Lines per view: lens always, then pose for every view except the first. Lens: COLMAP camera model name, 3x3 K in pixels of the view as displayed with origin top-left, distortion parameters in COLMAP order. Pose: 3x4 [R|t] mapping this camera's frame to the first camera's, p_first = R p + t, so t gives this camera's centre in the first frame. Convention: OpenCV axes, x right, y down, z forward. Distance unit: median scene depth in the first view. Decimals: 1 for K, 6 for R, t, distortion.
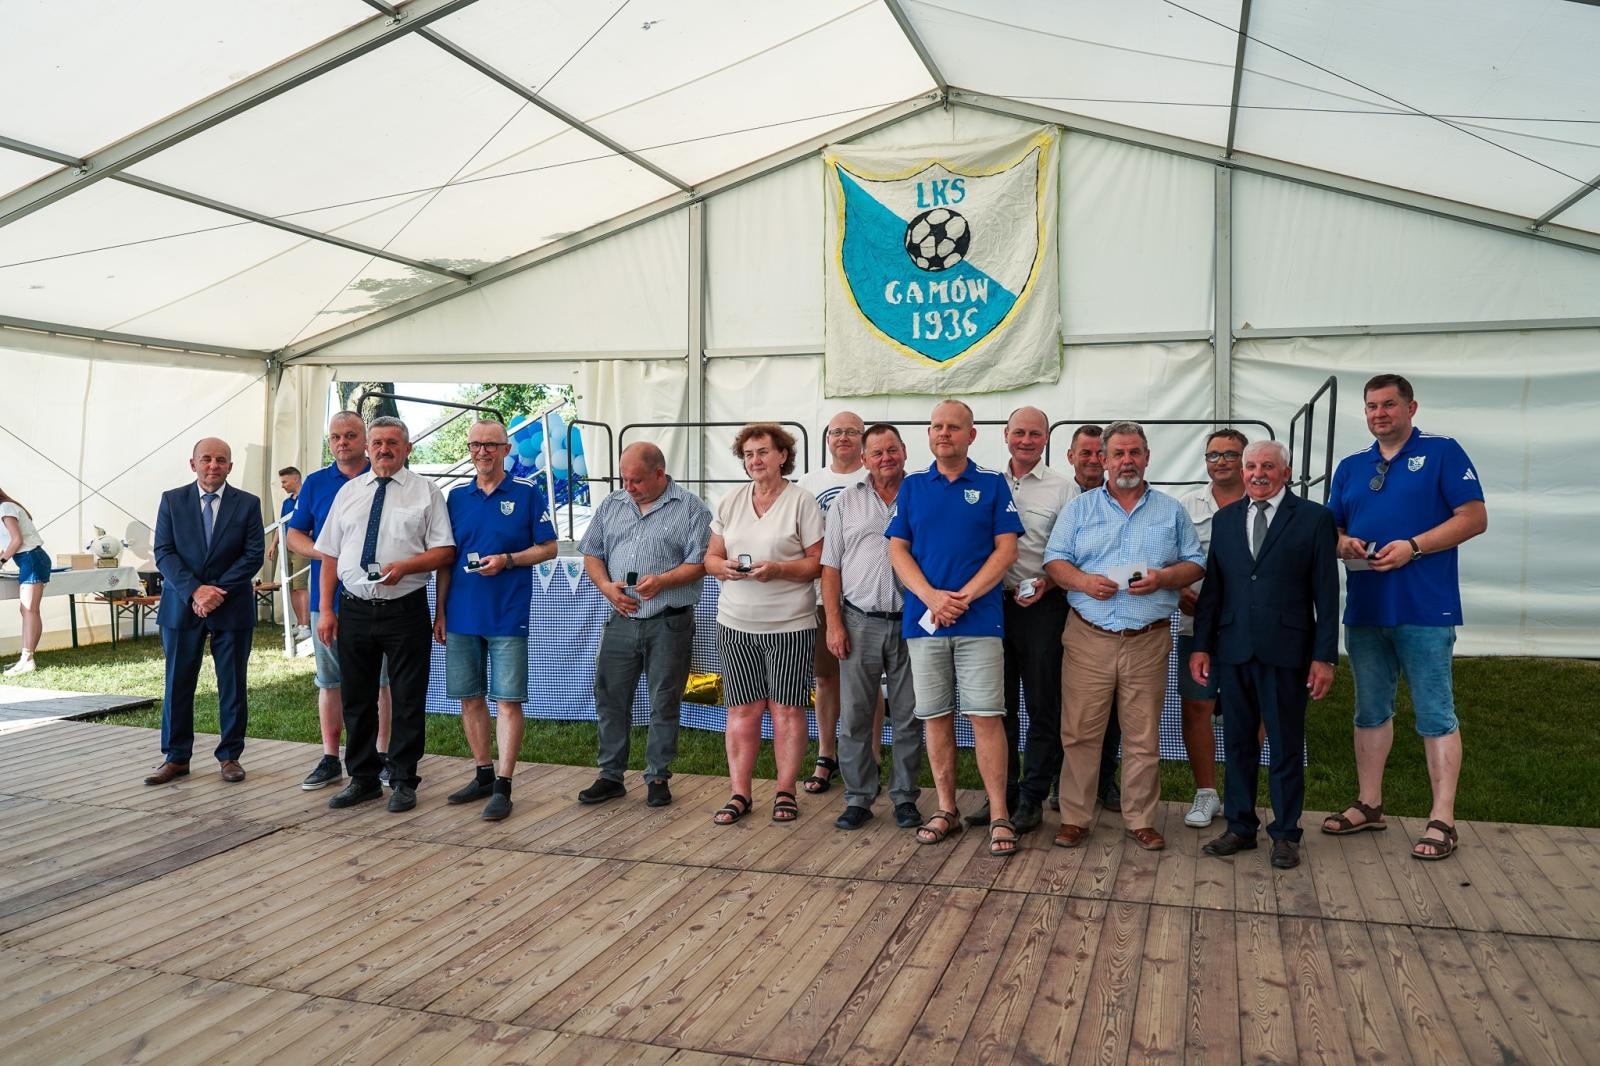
lens RADIAL K [[1282.0, 0, 806.4], [0, 1282.0, 510.8], [0, 0, 1]] dist [-0.104644, 0.087122]
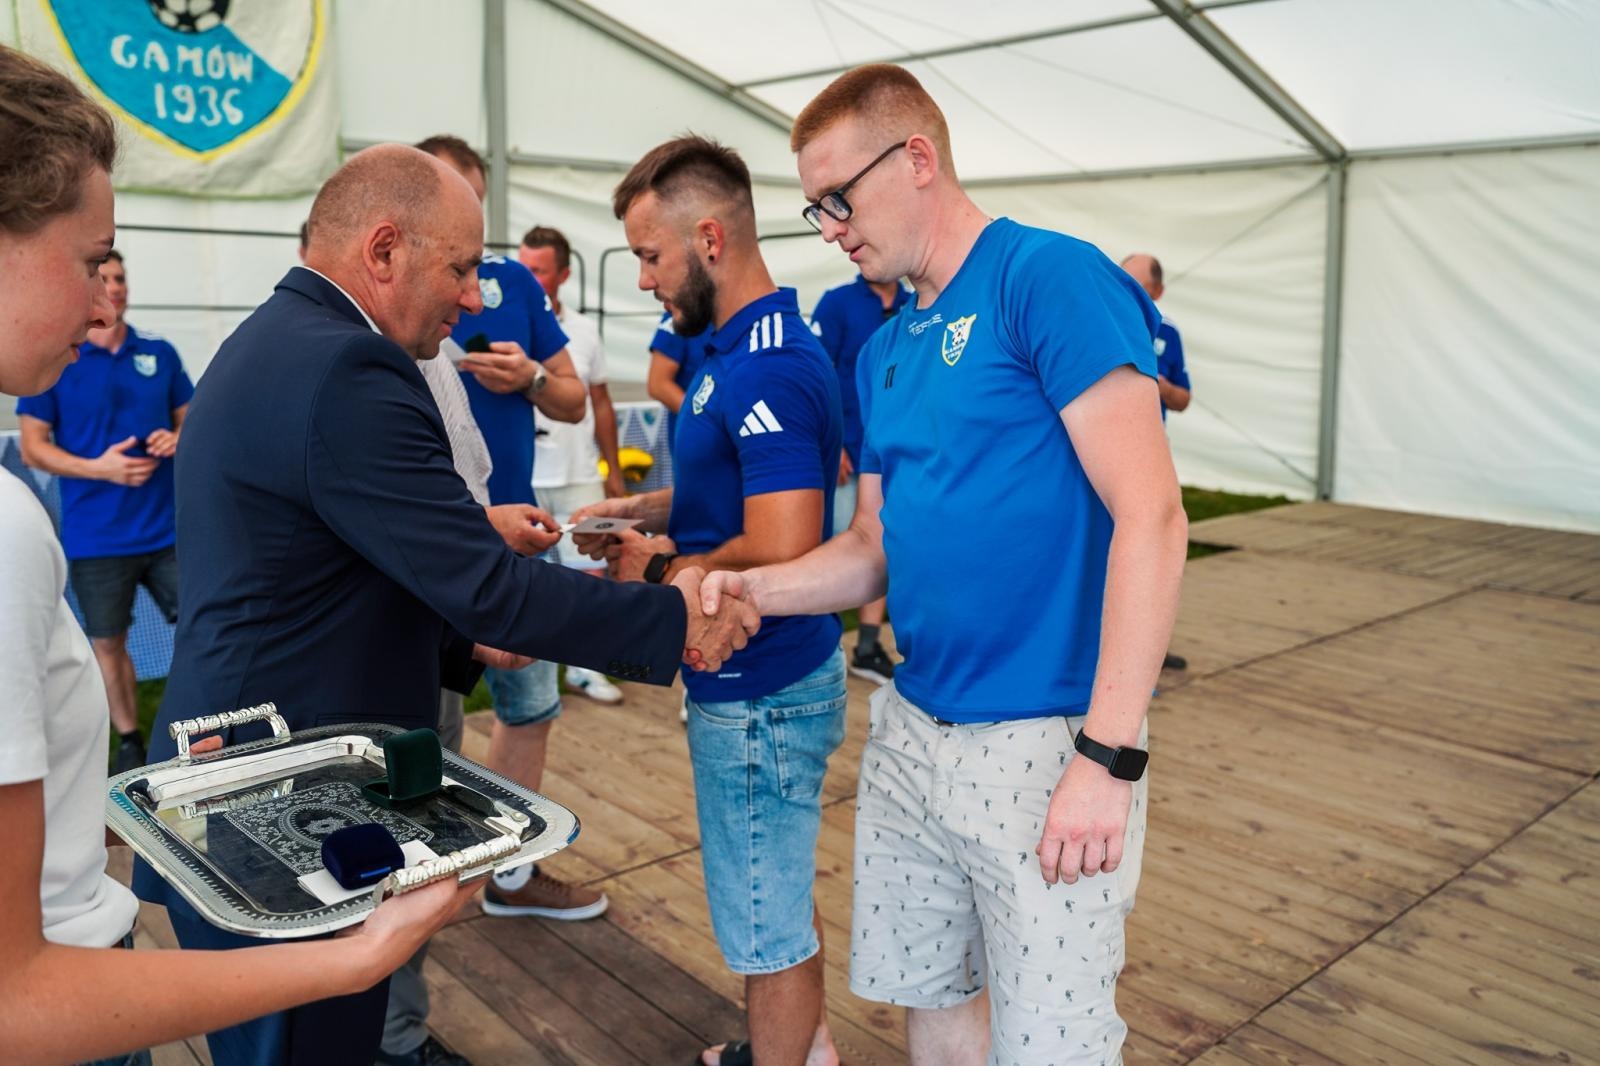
lens RADIAL K [[1282.0, 0, 806.4], [0, 1282.0, 510.8], [0, 0, 1]] dist [-0.104644, 0.087122]
pose [[0.531201, -0.119559, 0.838767, -0.815190], [0.001811, 0.990151, 0.139991, -0.011964], [-0.847244, -0.072845, 0.526186, 0.577938]]
